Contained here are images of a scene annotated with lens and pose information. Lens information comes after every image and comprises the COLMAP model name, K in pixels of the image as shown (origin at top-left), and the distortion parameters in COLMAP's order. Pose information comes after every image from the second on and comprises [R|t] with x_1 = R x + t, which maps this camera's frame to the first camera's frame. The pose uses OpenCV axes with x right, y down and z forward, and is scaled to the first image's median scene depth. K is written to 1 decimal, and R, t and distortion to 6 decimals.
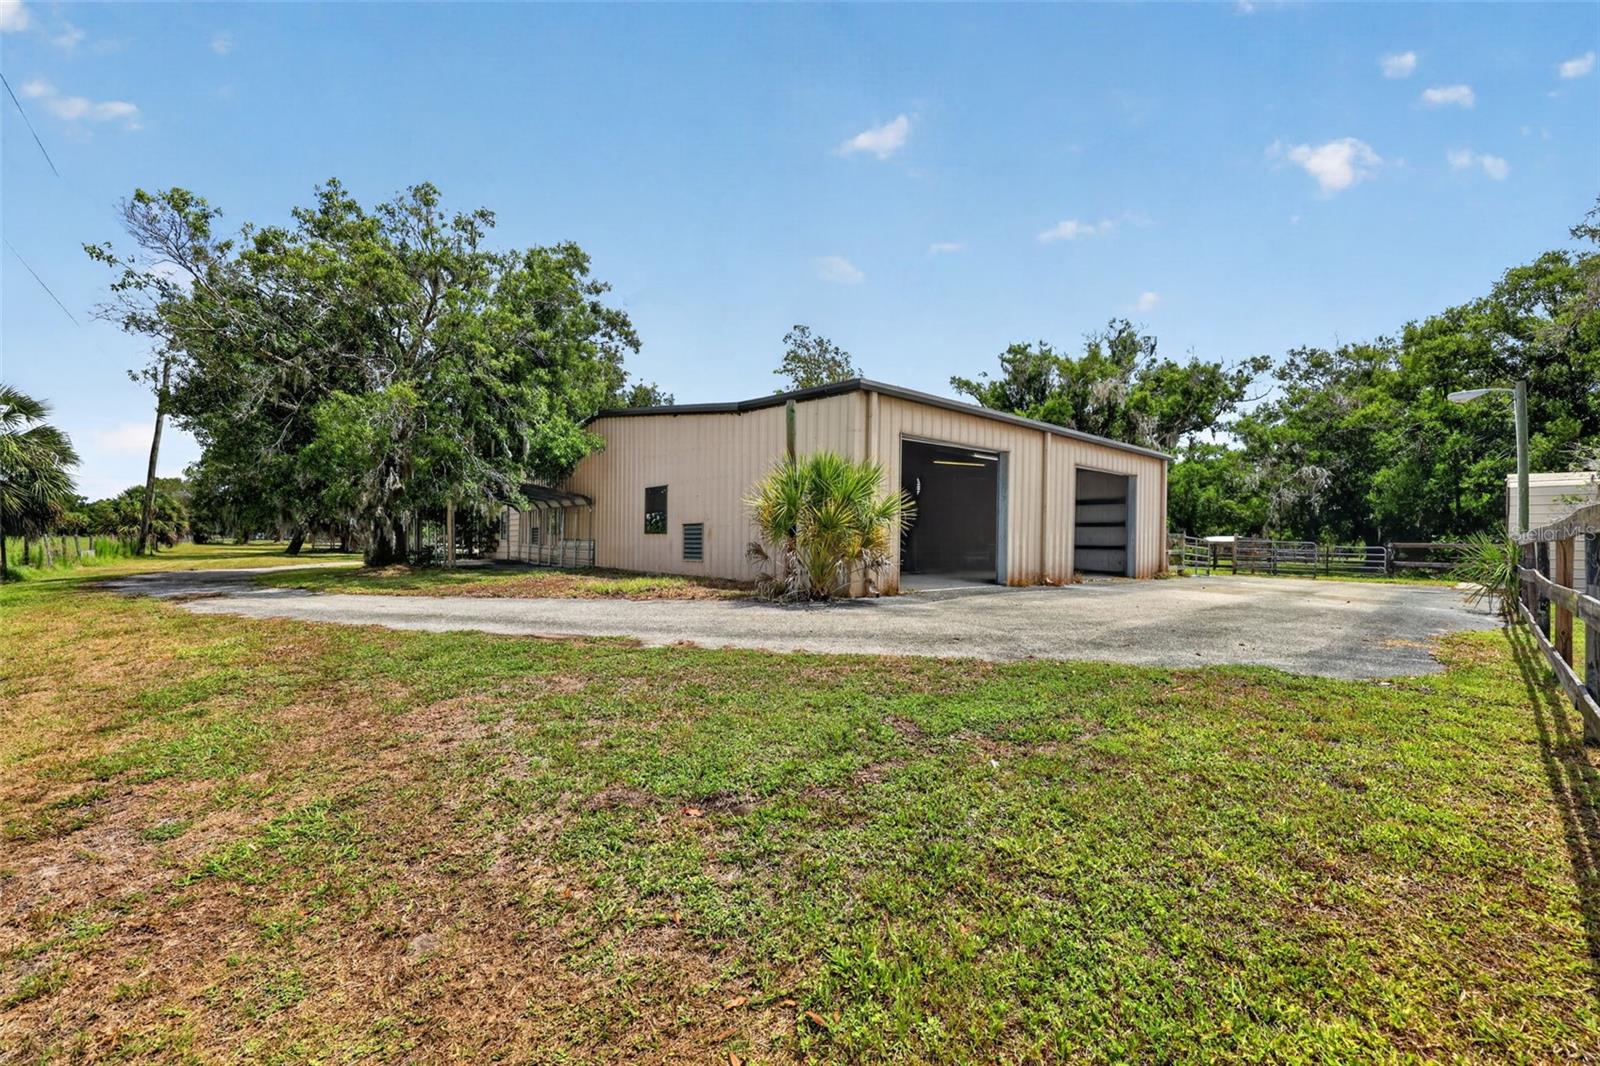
lens RADIAL K [[632.8, 0, 800.0], [0, 632.8, 533.0], [0, 0, 1]] dist [0.000524, 0.000070]
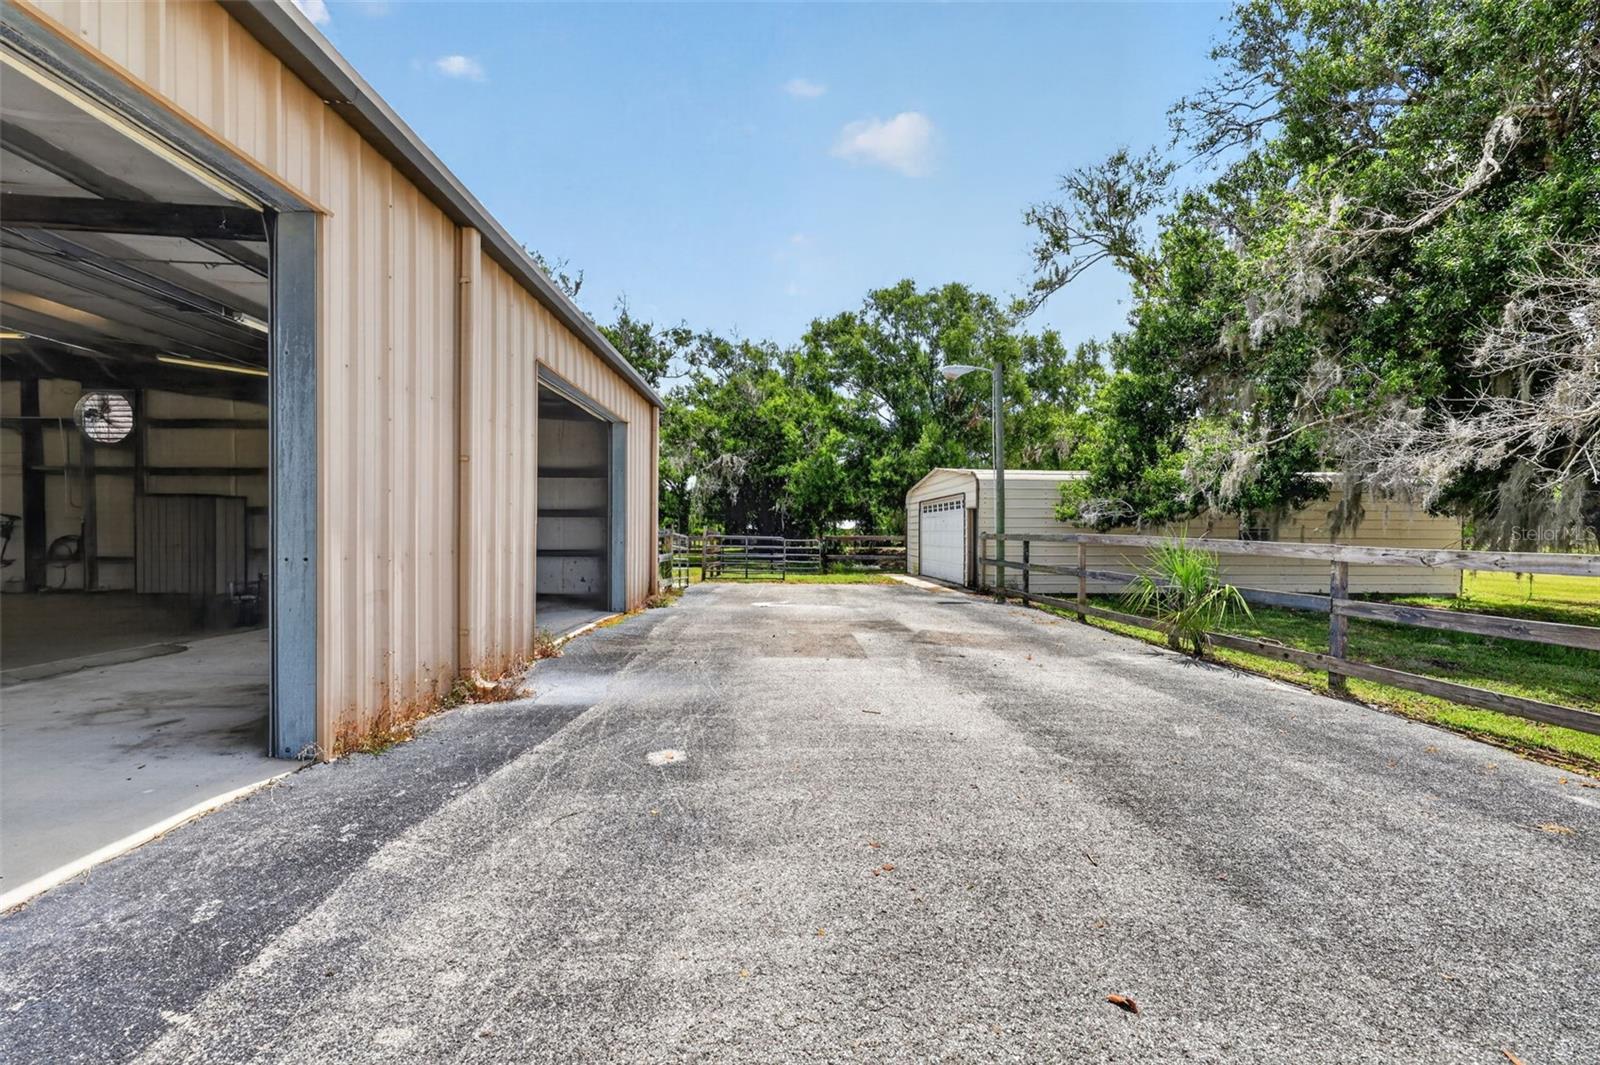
lens RADIAL K [[665.1, 0, 800.0], [0, 665.1, 532.5], [0, 0, 1]] dist [0.000481, -0.000004]
pose [[0.633334, -0.010224, 0.773811, 0.101130], [-0.002245, 0.999884, 0.015048, -0.003282], [-0.773875, -0.011268, 0.633238, 0.285493]]
